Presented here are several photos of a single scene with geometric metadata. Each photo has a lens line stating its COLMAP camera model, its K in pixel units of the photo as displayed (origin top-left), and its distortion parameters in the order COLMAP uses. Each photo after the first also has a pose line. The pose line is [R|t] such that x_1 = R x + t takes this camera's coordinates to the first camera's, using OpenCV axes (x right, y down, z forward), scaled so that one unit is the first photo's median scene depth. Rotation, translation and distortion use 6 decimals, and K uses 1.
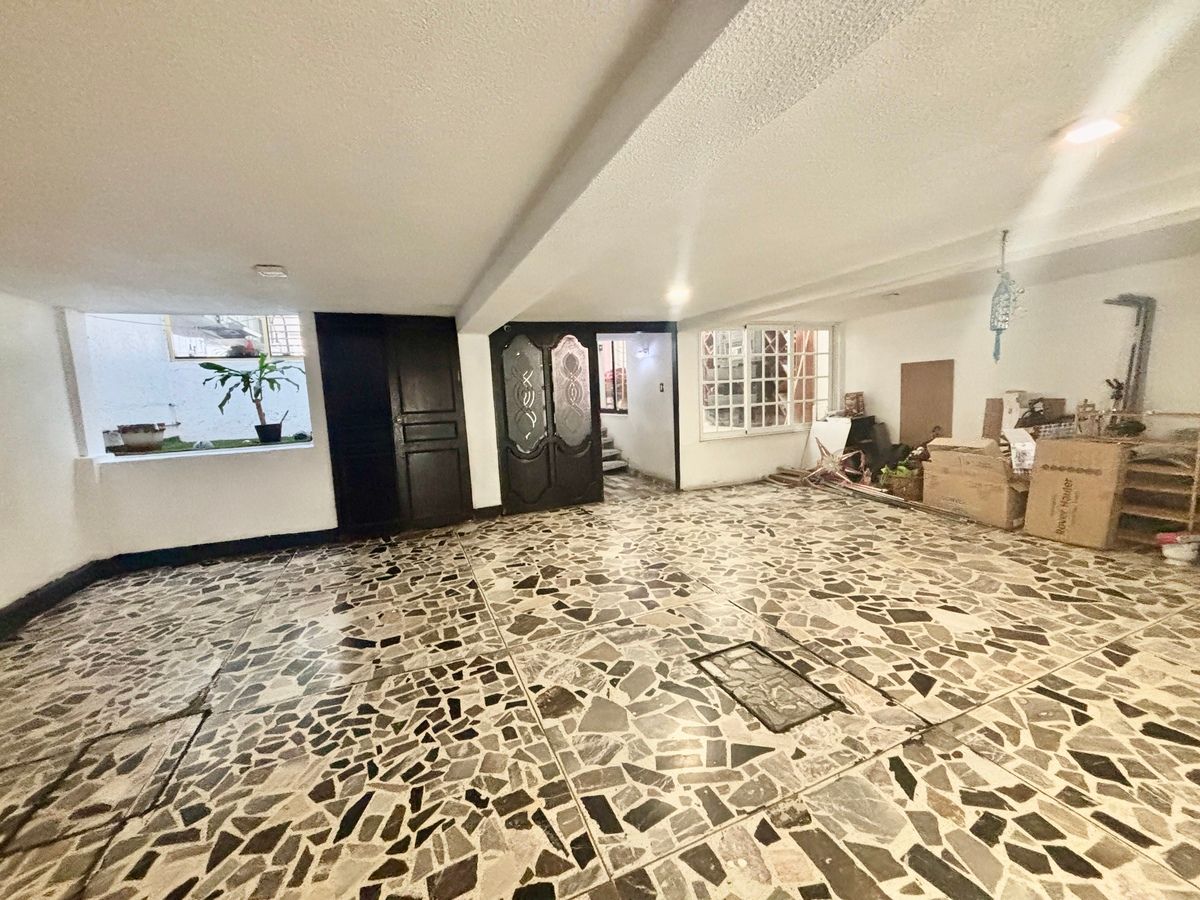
lens RADIAL K [[488.1, 0, 603.0], [0, 488.1, 444.9], [0, 0, 1]] dist [0.011809, -0.001231]
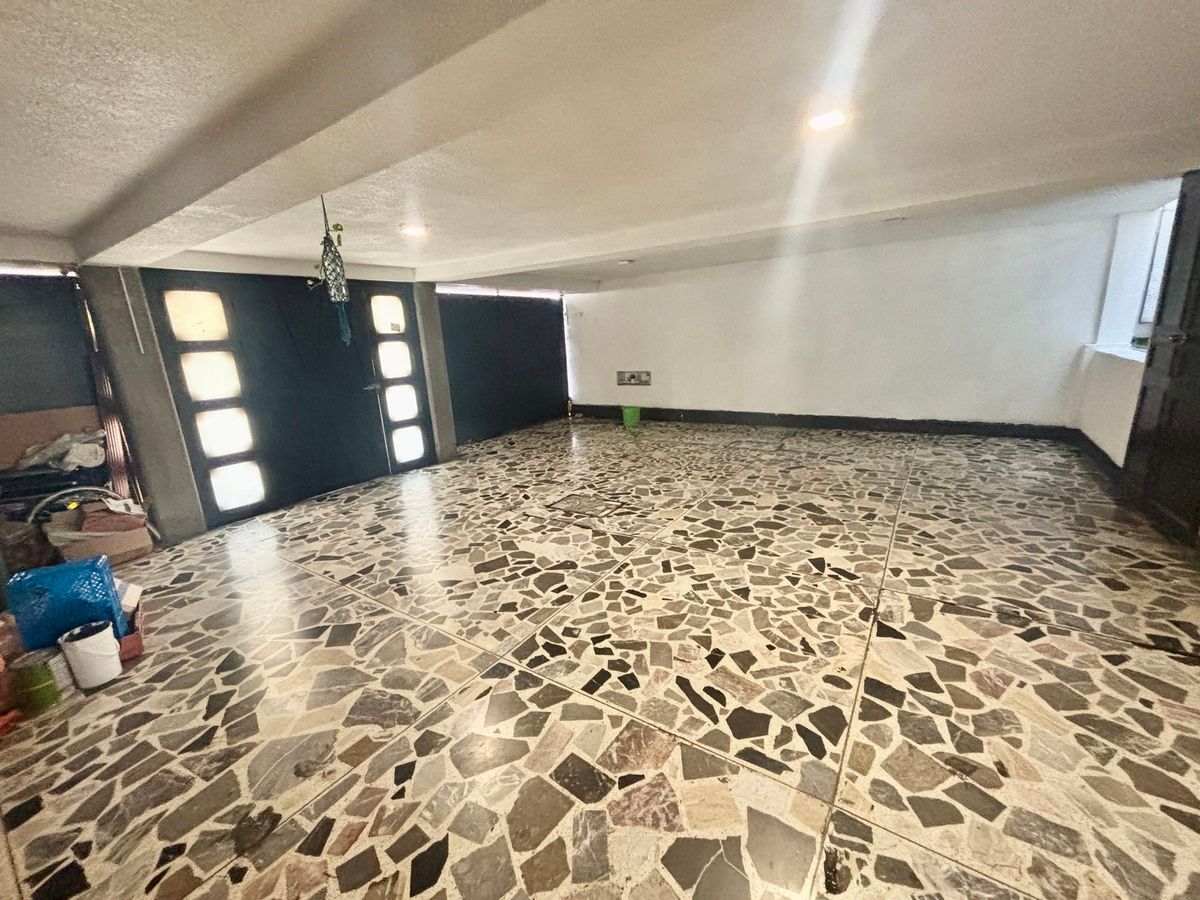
lens RADIAL K [[488.1, 0, 604.5], [0, 488.1, 453.9], [0, 0, 1]] dist [0.011809, -0.001231]
pose [[-0.839621, 0.215717, -0.498501, 0.837289], [0.032043, 0.935830, 0.350993, -0.248742], [0.542227, 0.278727, -0.792654, 1.793719]]
